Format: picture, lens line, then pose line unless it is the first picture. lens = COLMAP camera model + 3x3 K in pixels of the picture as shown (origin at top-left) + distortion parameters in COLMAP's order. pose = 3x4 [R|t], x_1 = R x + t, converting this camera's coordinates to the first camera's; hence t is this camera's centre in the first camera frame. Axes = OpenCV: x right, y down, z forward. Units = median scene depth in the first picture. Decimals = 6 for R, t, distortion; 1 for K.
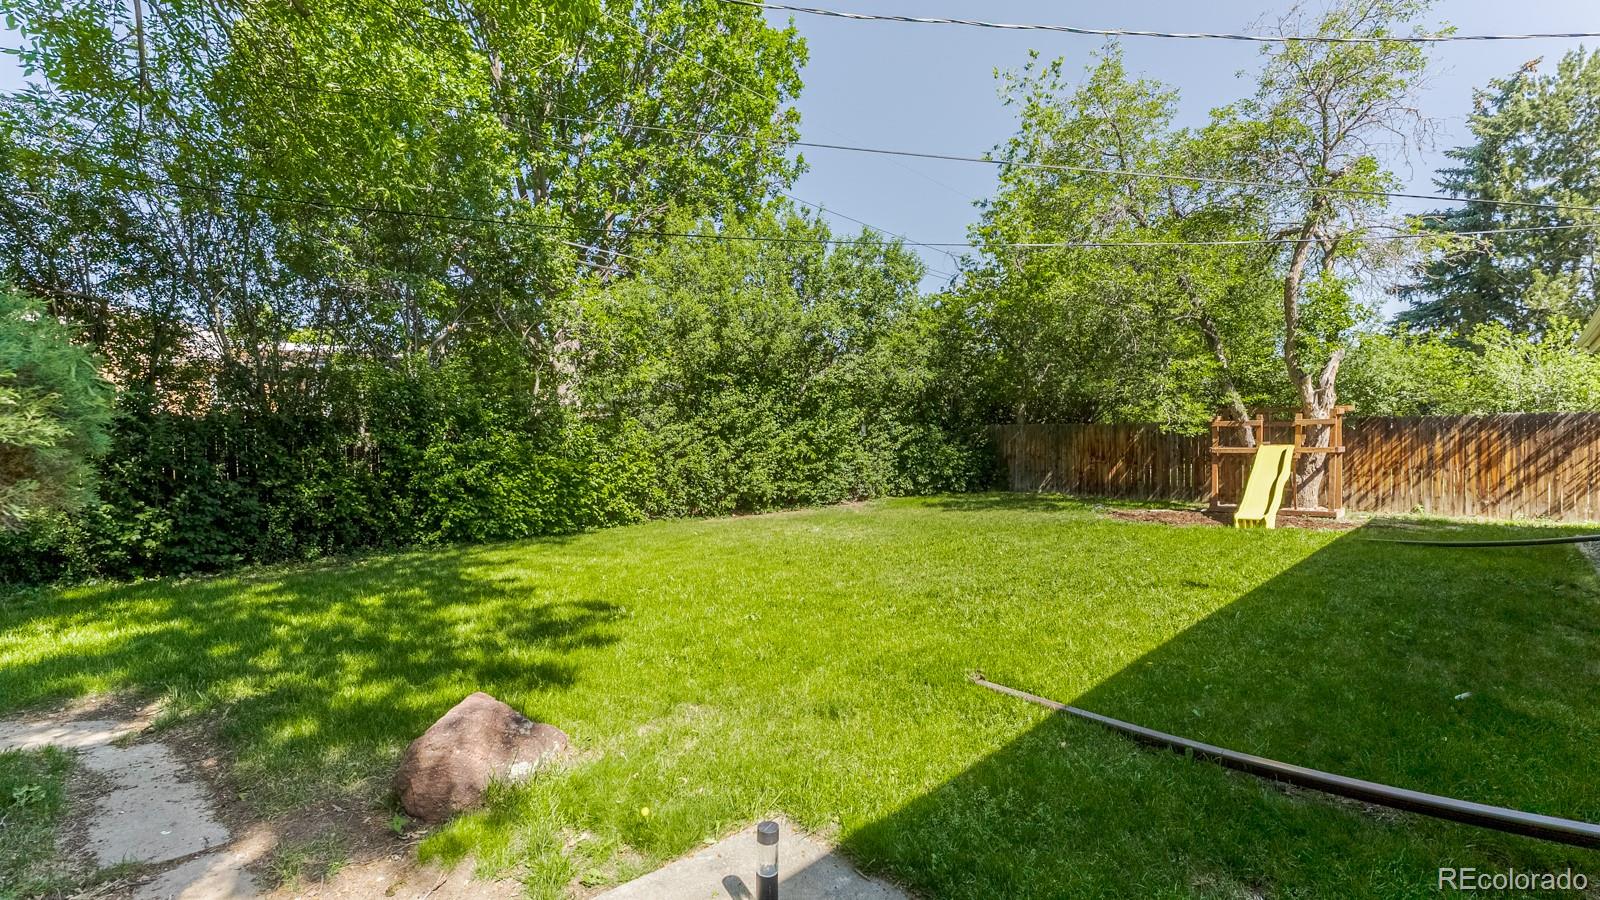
lens RADIAL K [[682.9, 0, 804.0], [0, 682.9, 442.8], [0, 0, 1]] dist [-0.000833, -0.000202]
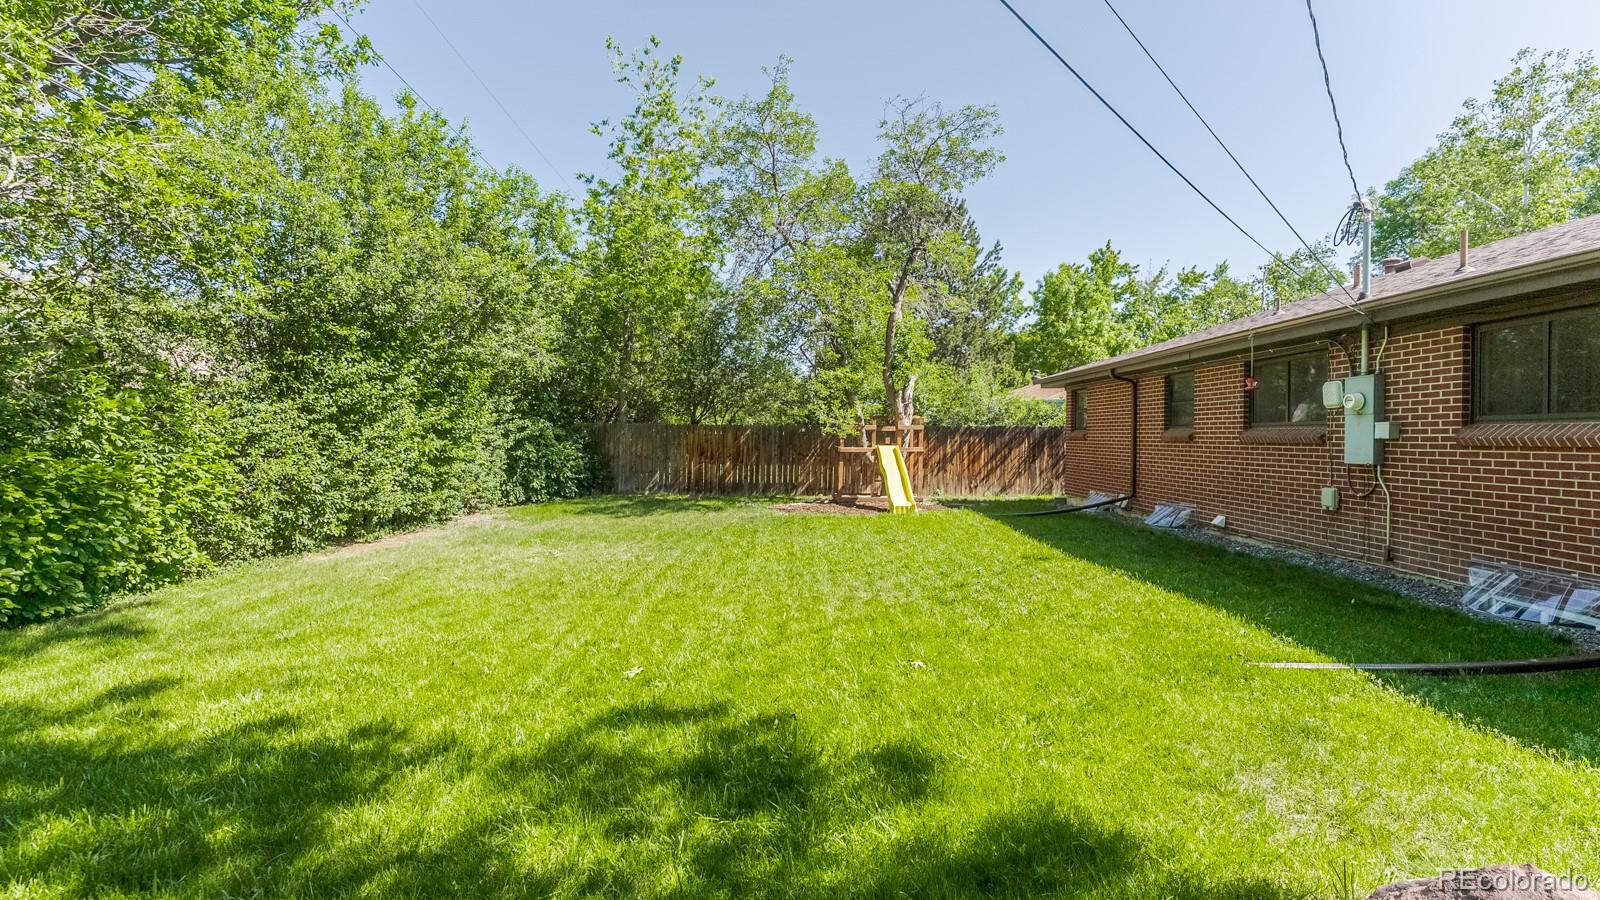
lens RADIAL K [[682.9, 0, 804.0], [0, 682.9, 442.8], [0, 0, 1]] dist [-0.000833, -0.000202]
pose [[0.682995, 0.012421, 0.730318, -0.288605], [-0.007884, 0.999923, -0.009633, 0.010636], [-0.730381, 0.000822, 0.683040, 0.242124]]
